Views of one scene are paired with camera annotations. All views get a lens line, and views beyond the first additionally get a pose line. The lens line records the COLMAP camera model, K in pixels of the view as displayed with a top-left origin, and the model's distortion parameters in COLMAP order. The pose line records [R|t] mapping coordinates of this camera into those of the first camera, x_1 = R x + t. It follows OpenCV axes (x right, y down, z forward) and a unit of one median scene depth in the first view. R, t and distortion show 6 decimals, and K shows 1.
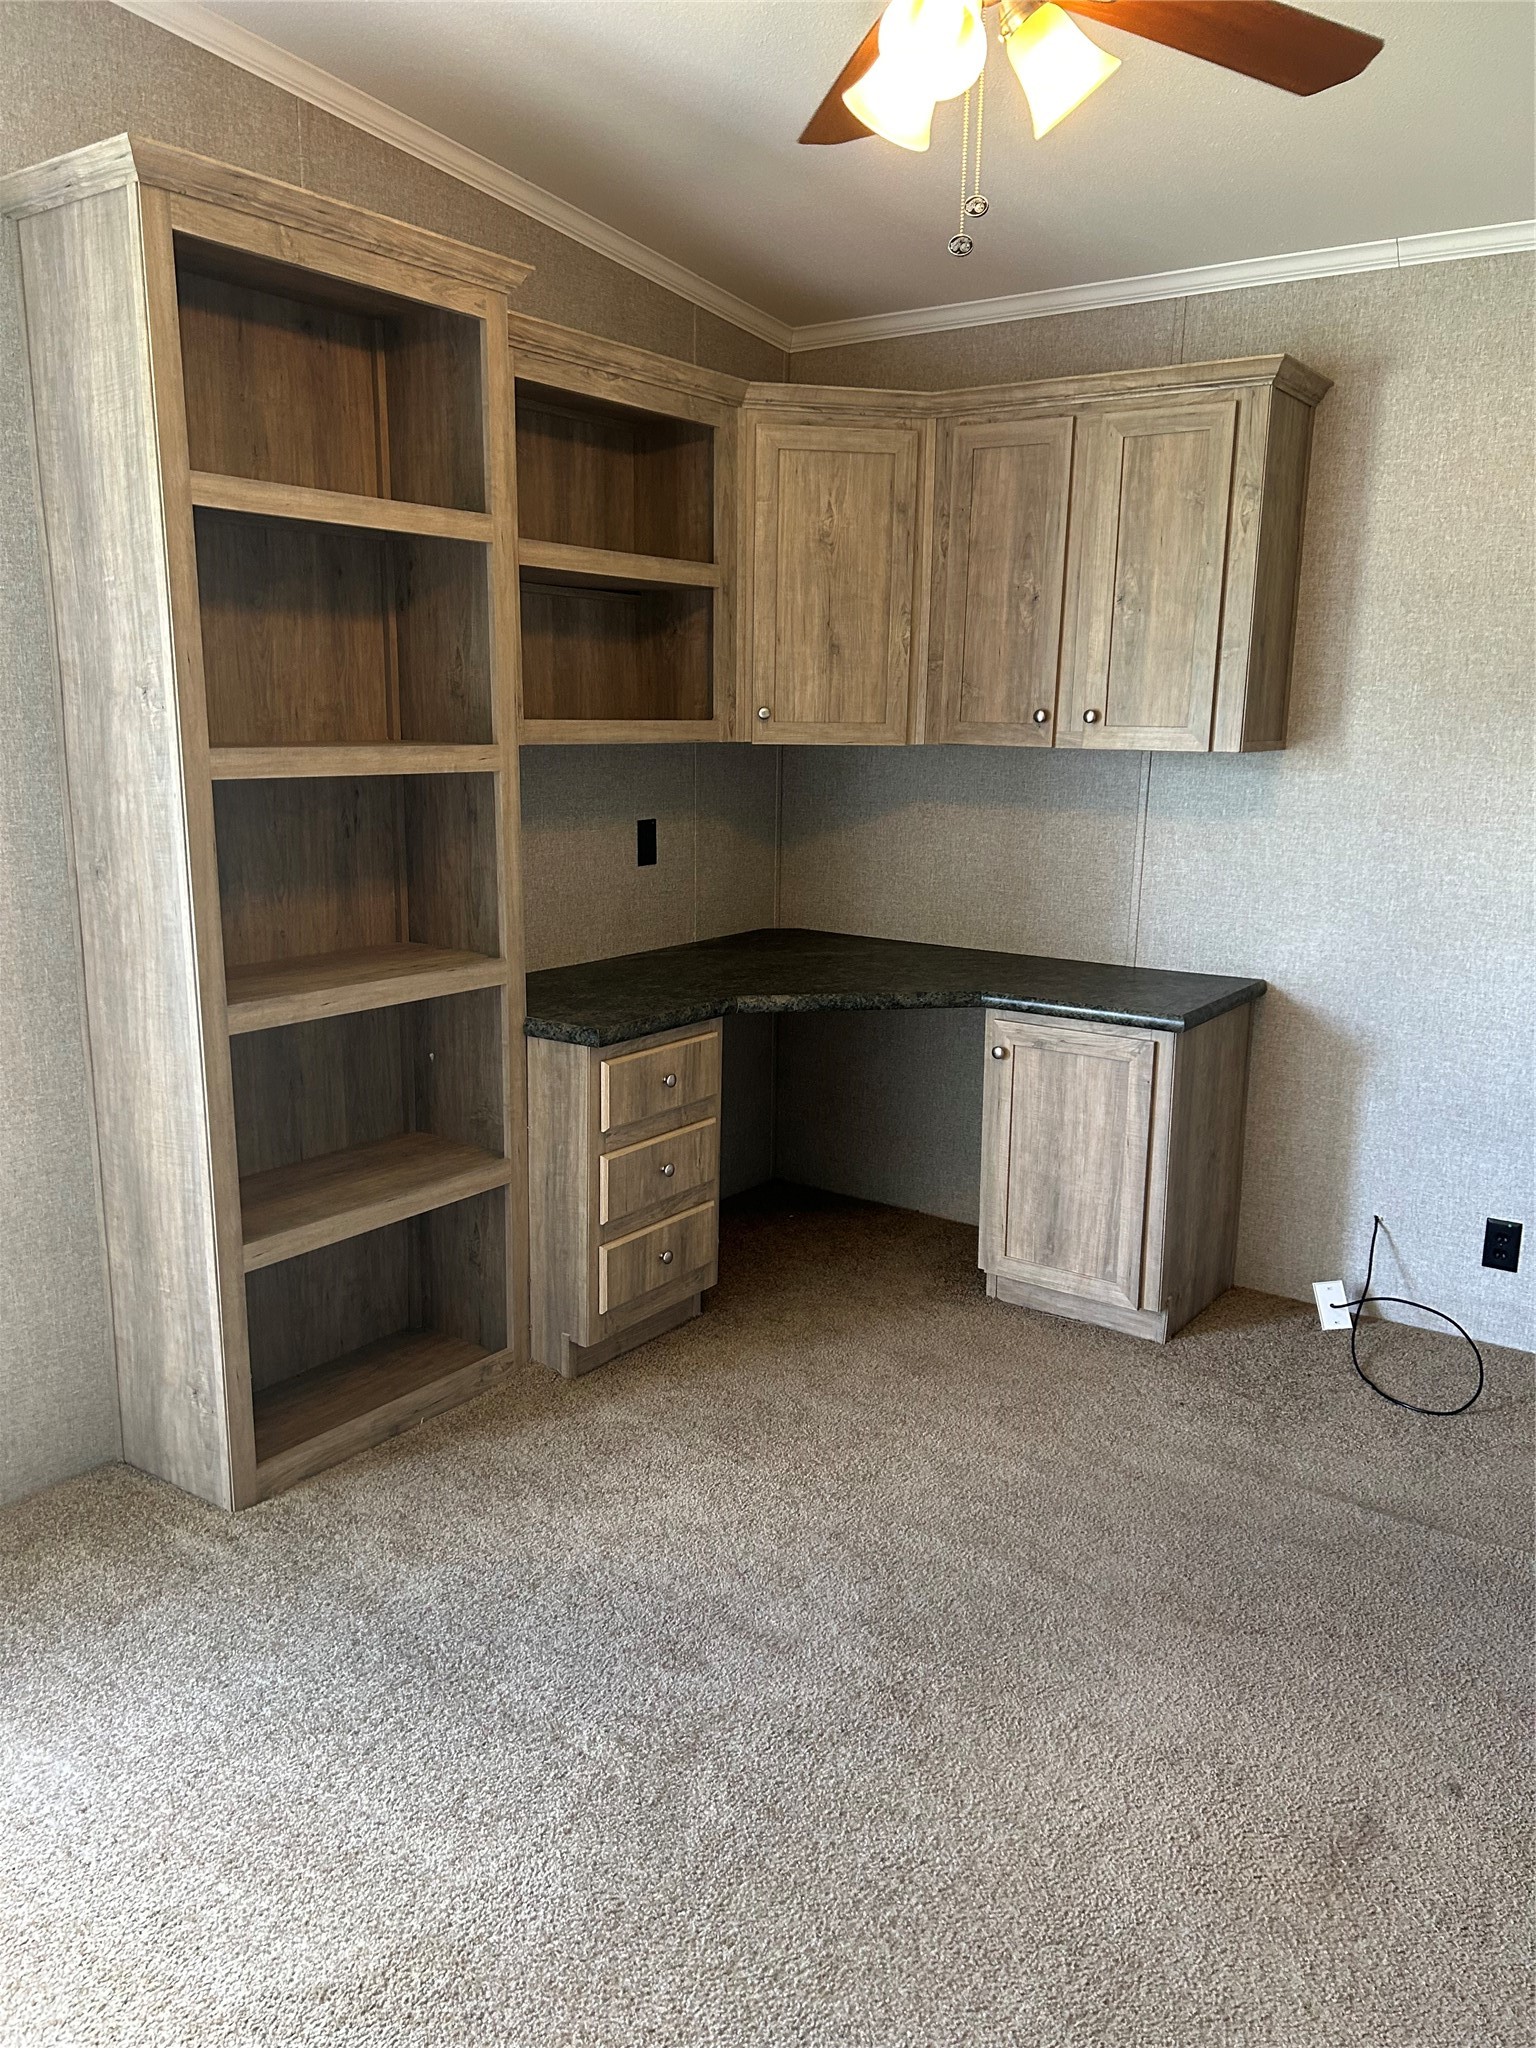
lens RADIAL K [[1528.0, 0, 779.4], [0, 1528.0, 1039.5], [0, 0, 1]] dist [0.046251, -0.046144]
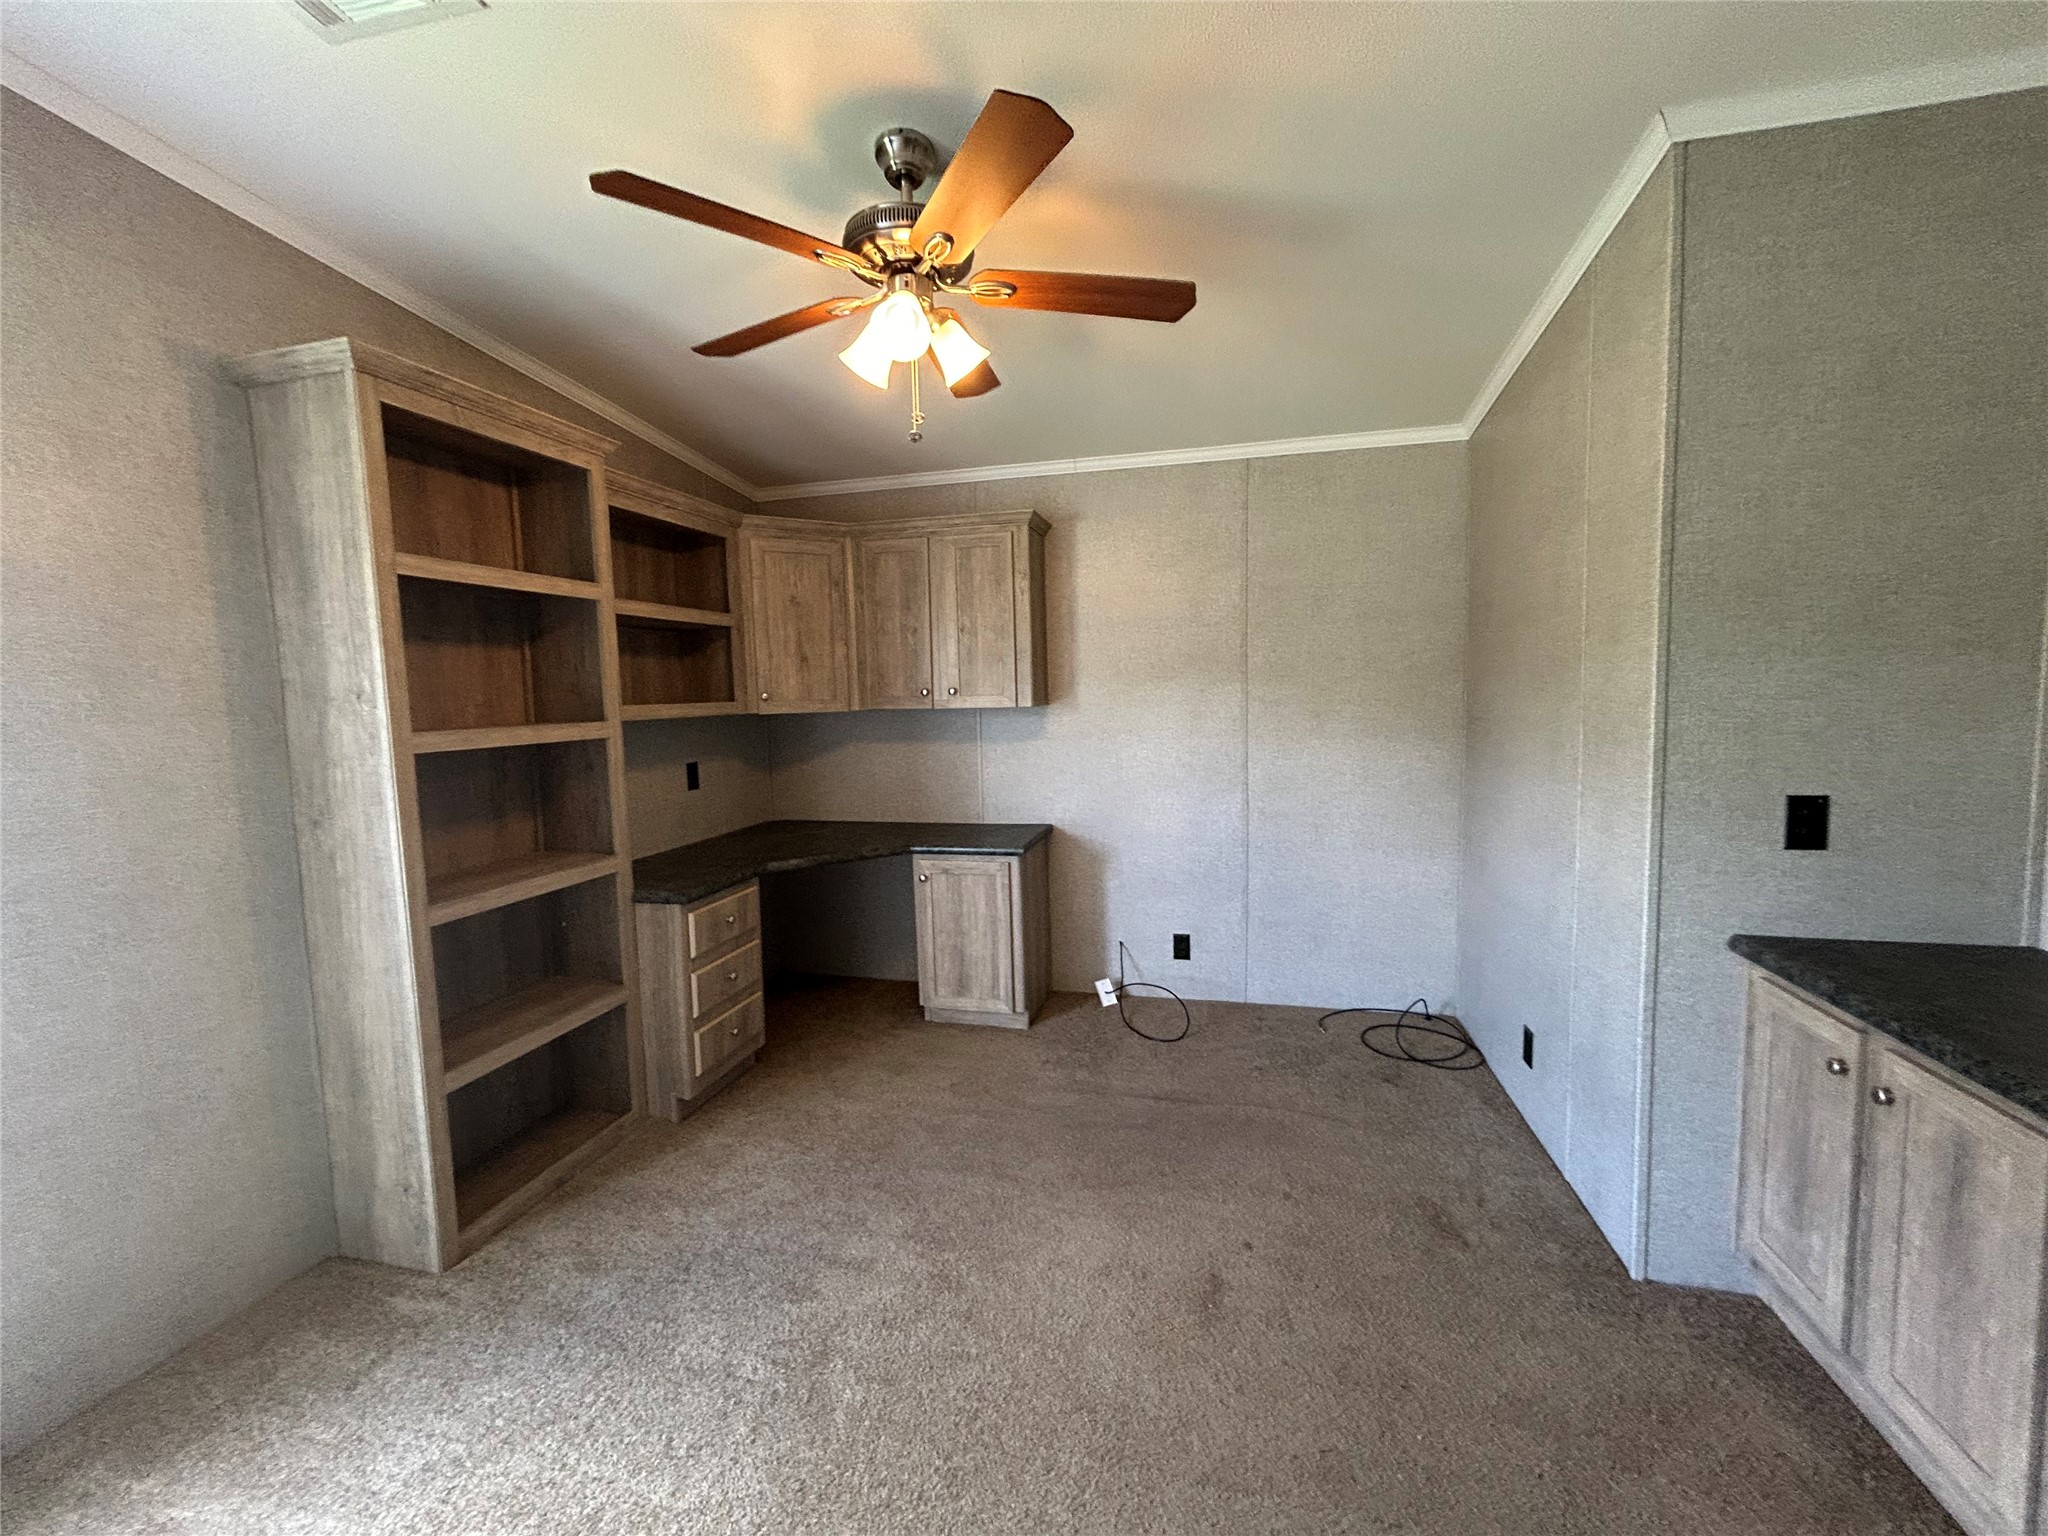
lens RADIAL K [[829.7, 0, 1025.2], [0, 829.7, 762.9], [0, 0, 1]] dist [0.000295, 0.000163]
pose [[0.936329, -0.069853, 0.344105, -0.080603], [0.114583, 0.987148, -0.111396, -0.003686], [-0.331901, 0.143732, 0.932300, 0.056874]]
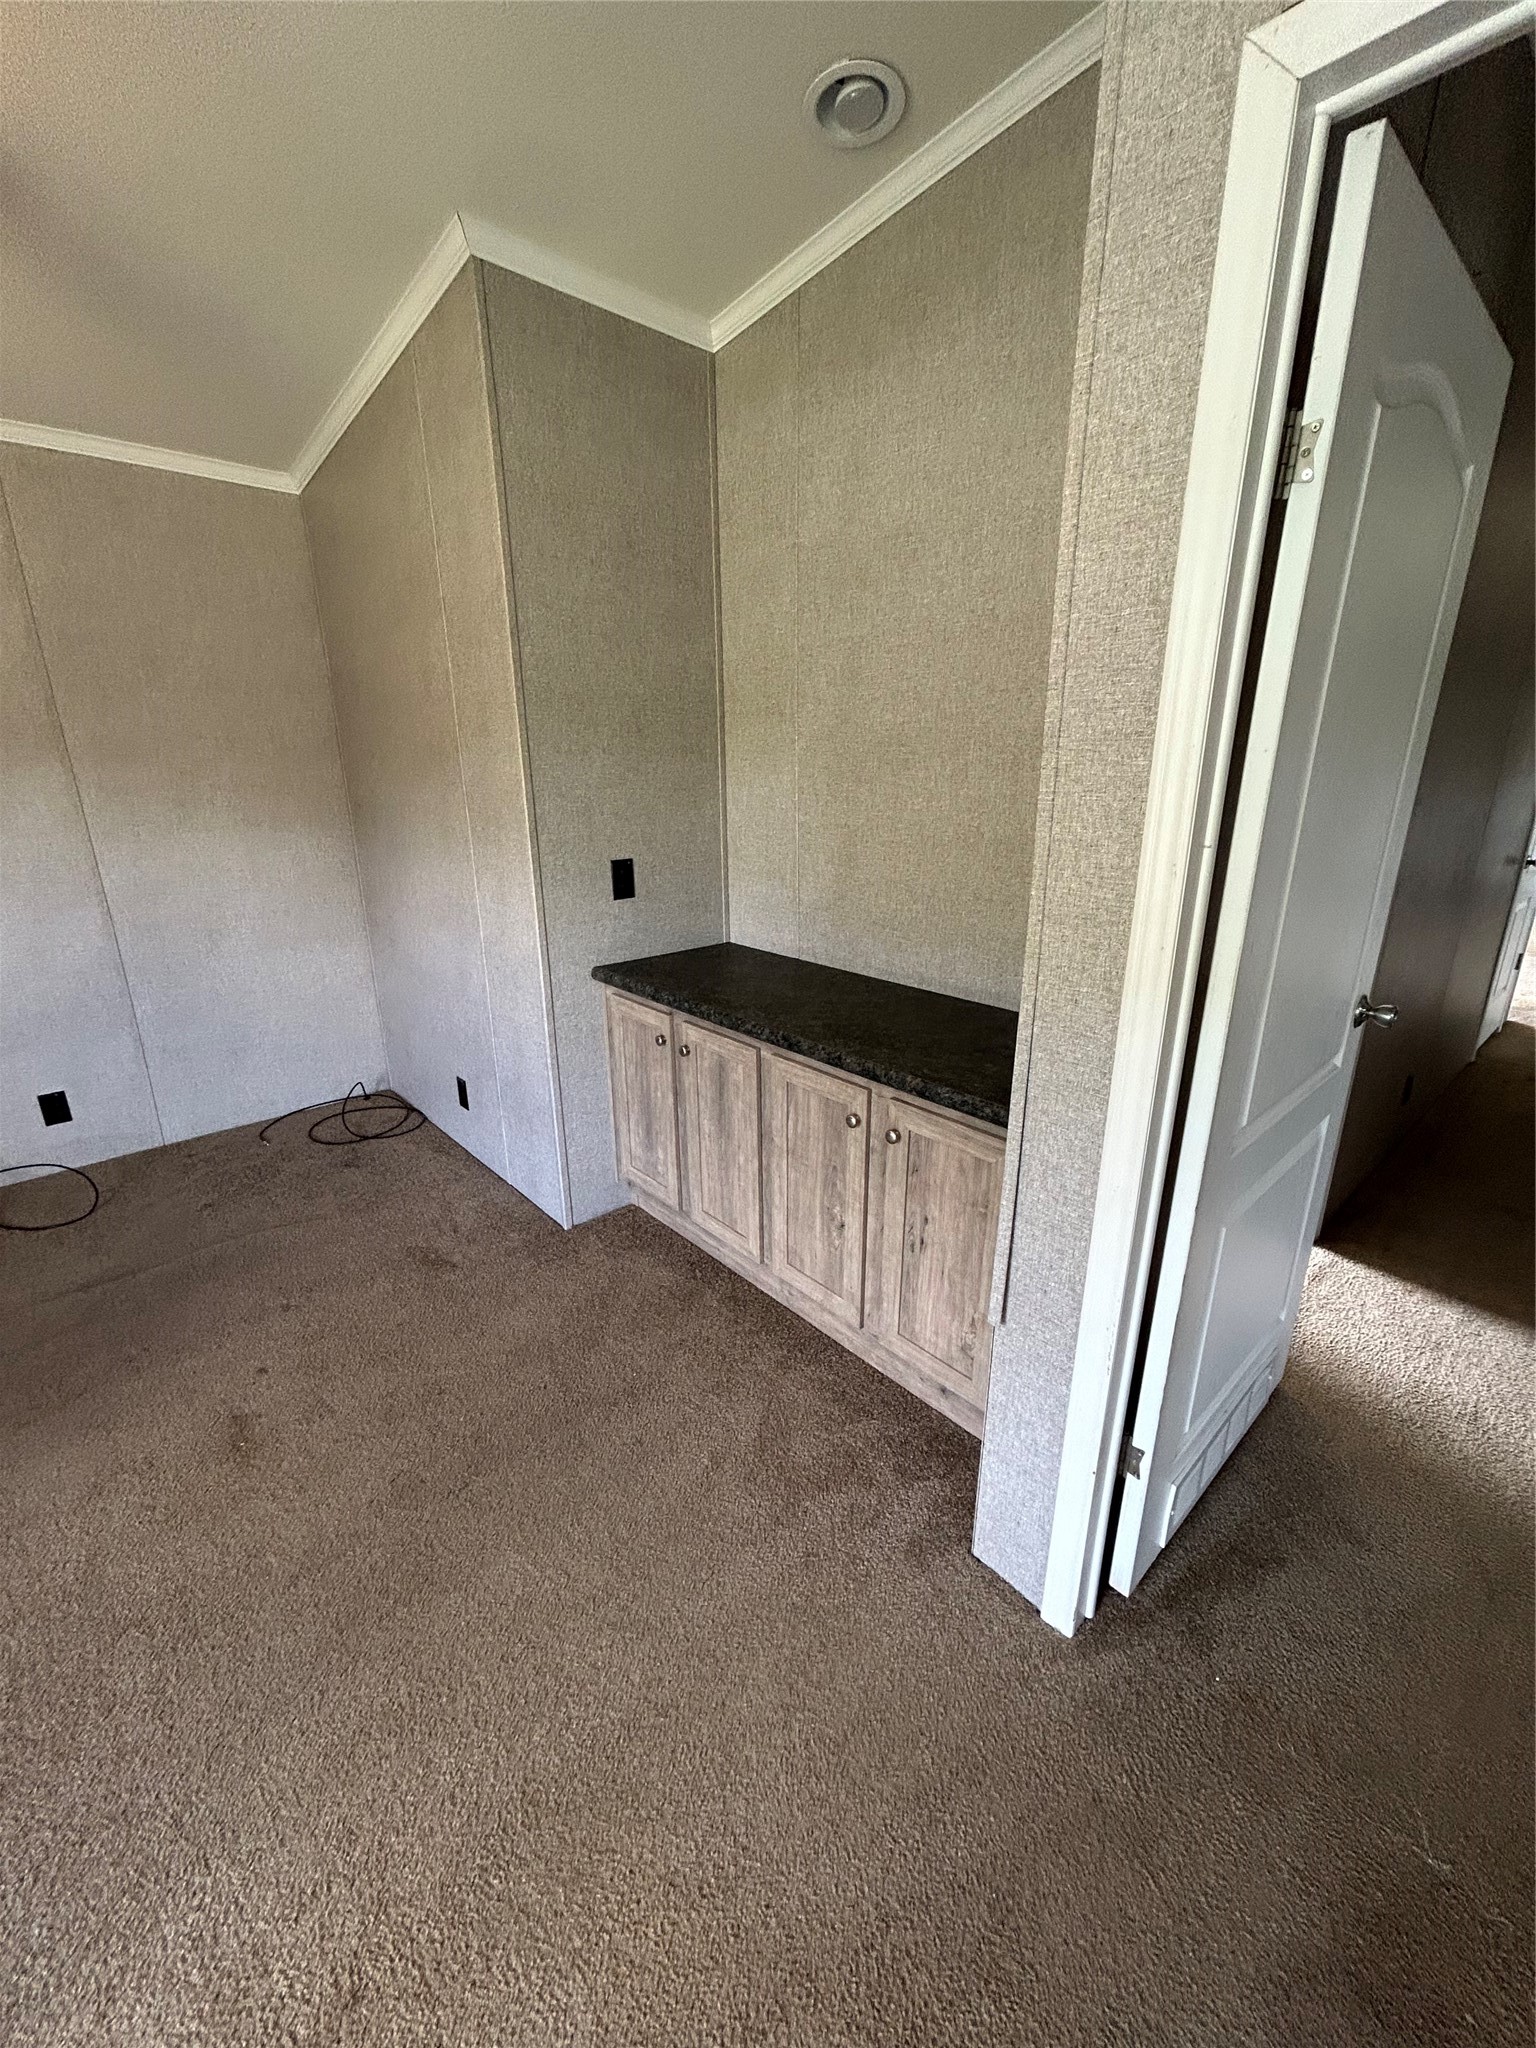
lens RADIAL K [[829.7, 0, 773.8], [0, 829.7, 1018.2], [0, 0, 1]] dist [0.000295, 0.000163]
pose [[0.230163, -0.311060, 0.922099, -0.134898], [0.215833, 0.940257, 0.263311, -0.019853], [-0.948916, 0.138415, 0.283549, 0.071978]]
